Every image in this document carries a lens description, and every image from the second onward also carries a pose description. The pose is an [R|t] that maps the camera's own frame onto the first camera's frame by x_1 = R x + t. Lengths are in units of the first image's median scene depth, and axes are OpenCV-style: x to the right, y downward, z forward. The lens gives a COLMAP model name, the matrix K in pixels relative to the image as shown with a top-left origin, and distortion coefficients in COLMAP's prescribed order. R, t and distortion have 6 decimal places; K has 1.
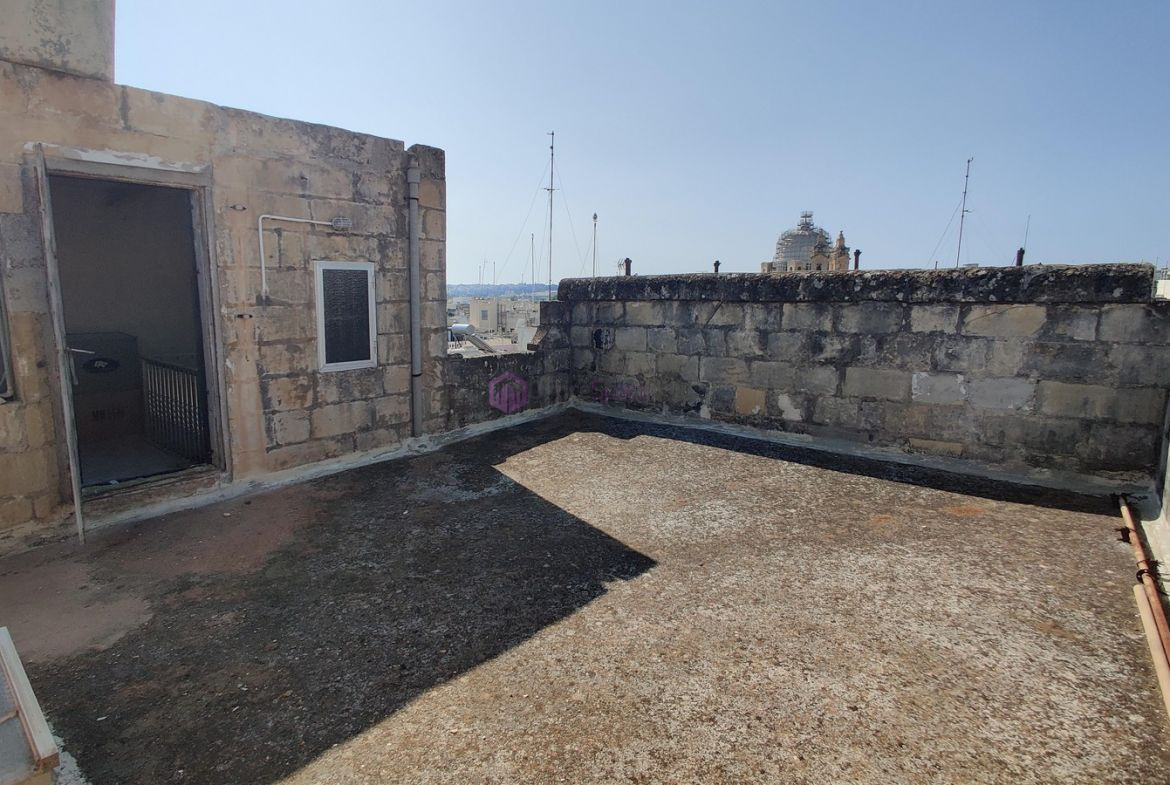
lens RADIAL K [[626.0, 0, 585.0], [0, 626.0, 392.5], [0, 0, 1]] dist [-0.019061, 0.000456]
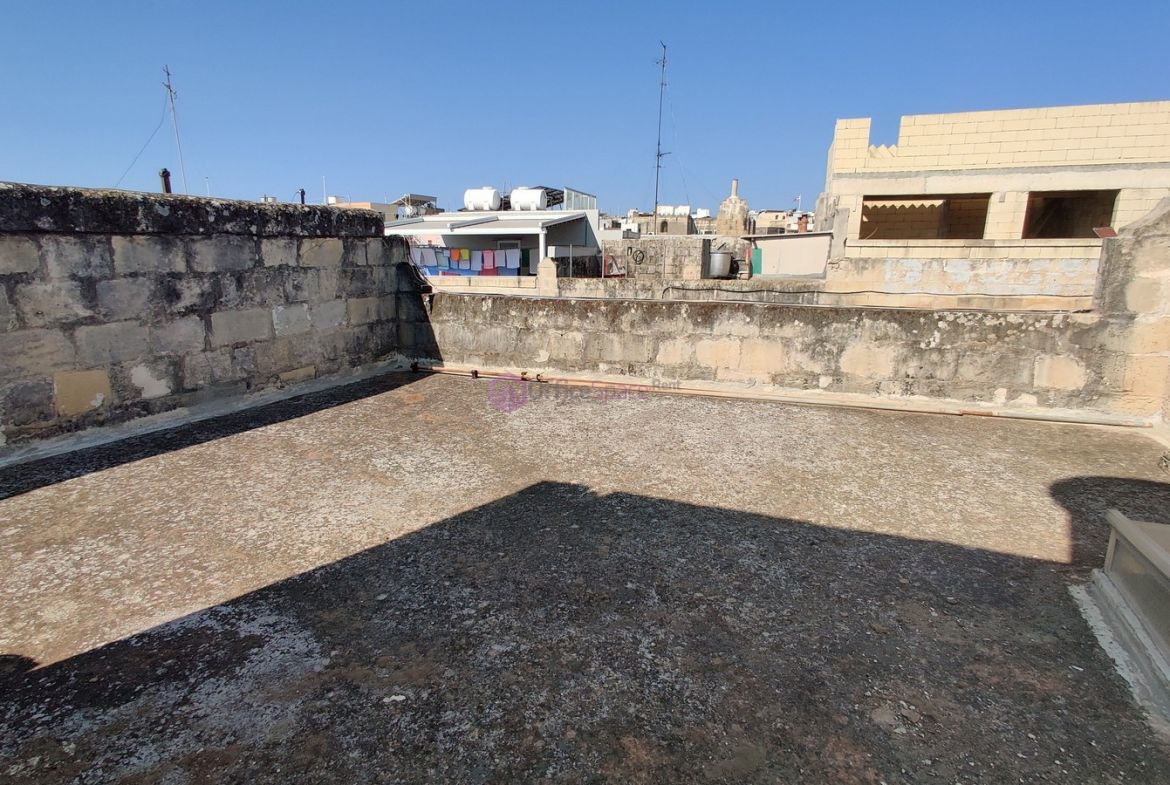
lens RADIAL K [[610.6, 0, 584.0], [0, 610.6, 404.1], [0, 0, 1]] dist [0.012118, 0.000889]
pose [[-0.268624, -0.236933, 0.933651, -0.564158], [0.154610, 0.946103, 0.284577, -0.088565], [-0.950756, 0.220796, -0.217514, 0.771149]]
